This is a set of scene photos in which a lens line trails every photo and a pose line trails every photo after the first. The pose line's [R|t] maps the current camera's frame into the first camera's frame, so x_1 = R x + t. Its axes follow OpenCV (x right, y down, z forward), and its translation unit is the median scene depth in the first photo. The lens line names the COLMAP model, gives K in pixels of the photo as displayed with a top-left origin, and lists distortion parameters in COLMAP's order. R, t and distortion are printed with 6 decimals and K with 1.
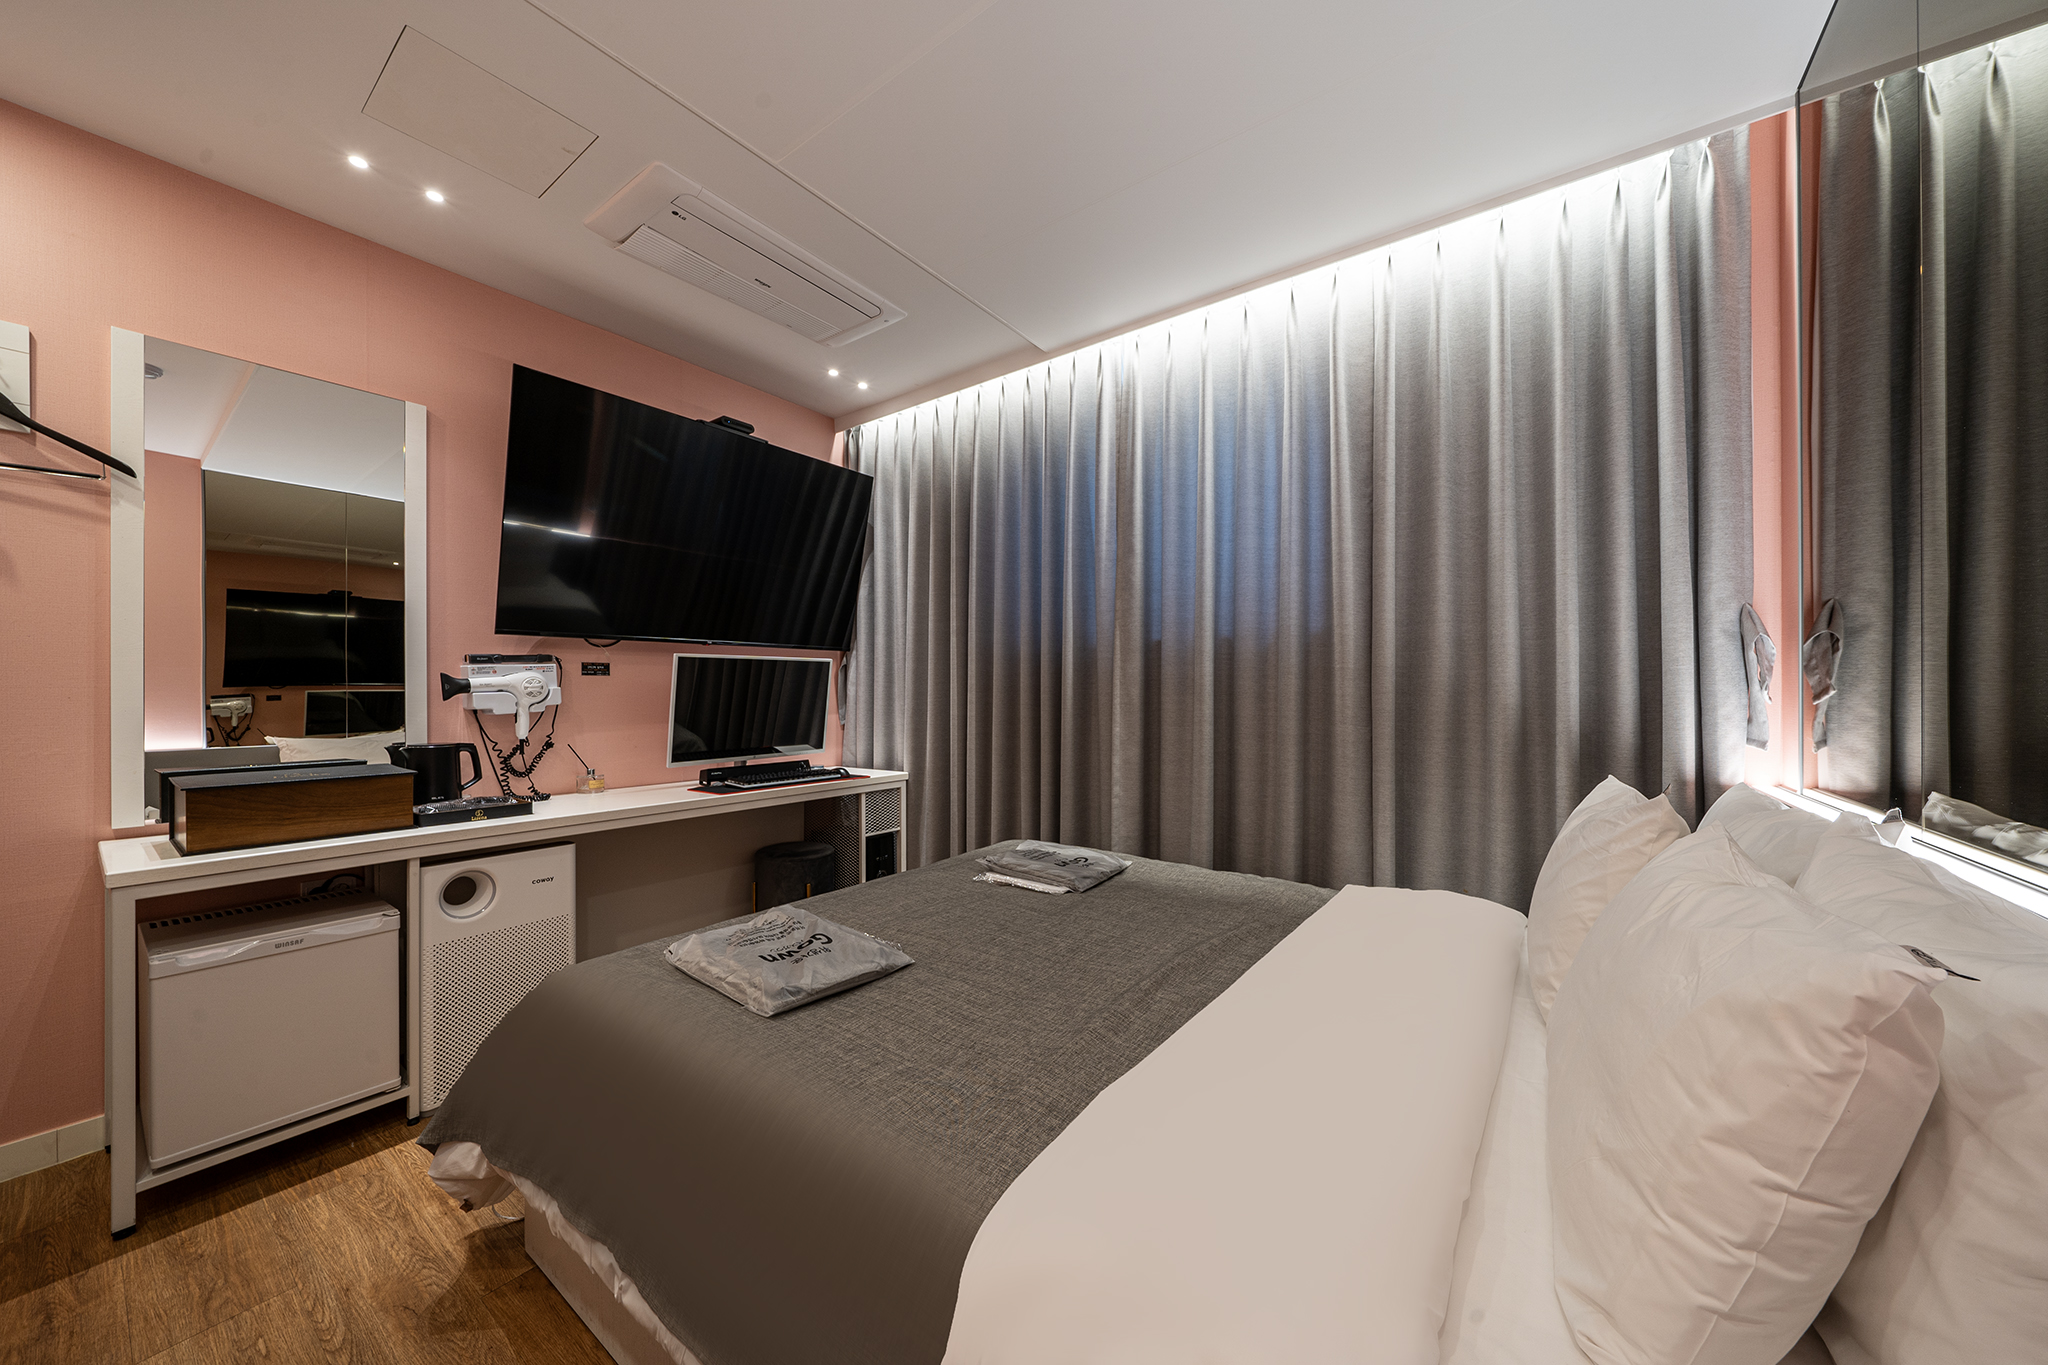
lens RADIAL K [[694.6, 0, 1006.9], [0, 694.6, 690.5], [0, 0, 1]] dist [0.003477, 0.000006]
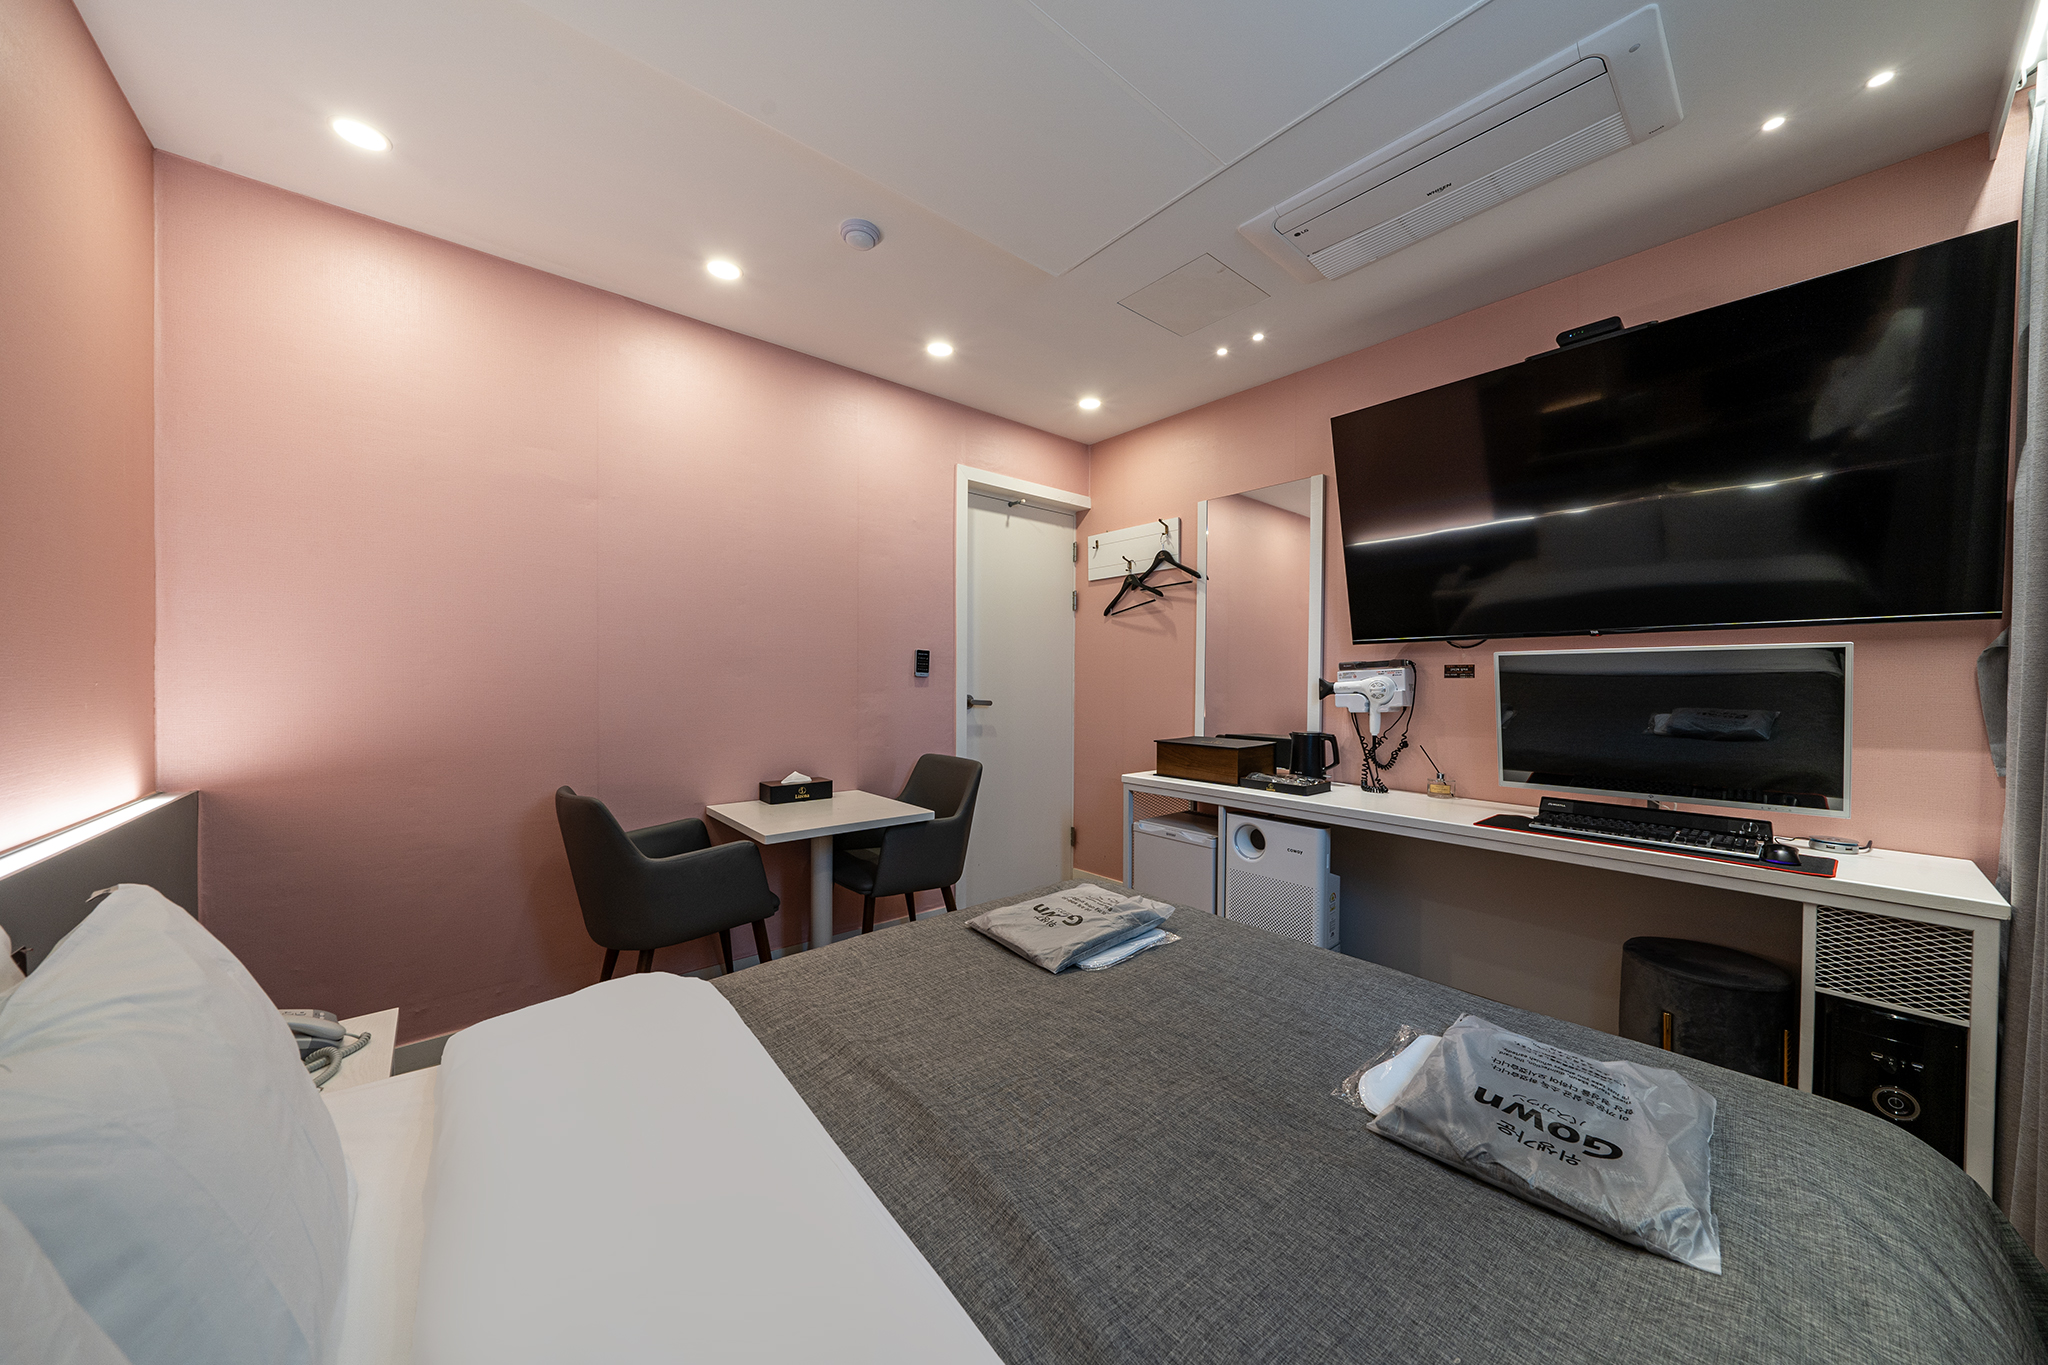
lens RADIAL K [[694.6, 0, 1066.0], [0, 694.6, 683.8], [0, 0, 1]] dist [0.003477, 0.000006]
pose [[-0.178067, 0.008277, -0.983984, 0.511649], [-0.006460, 0.999933, 0.009580, -0.022479], [0.983997, 0.008062, -0.178001, 0.720480]]
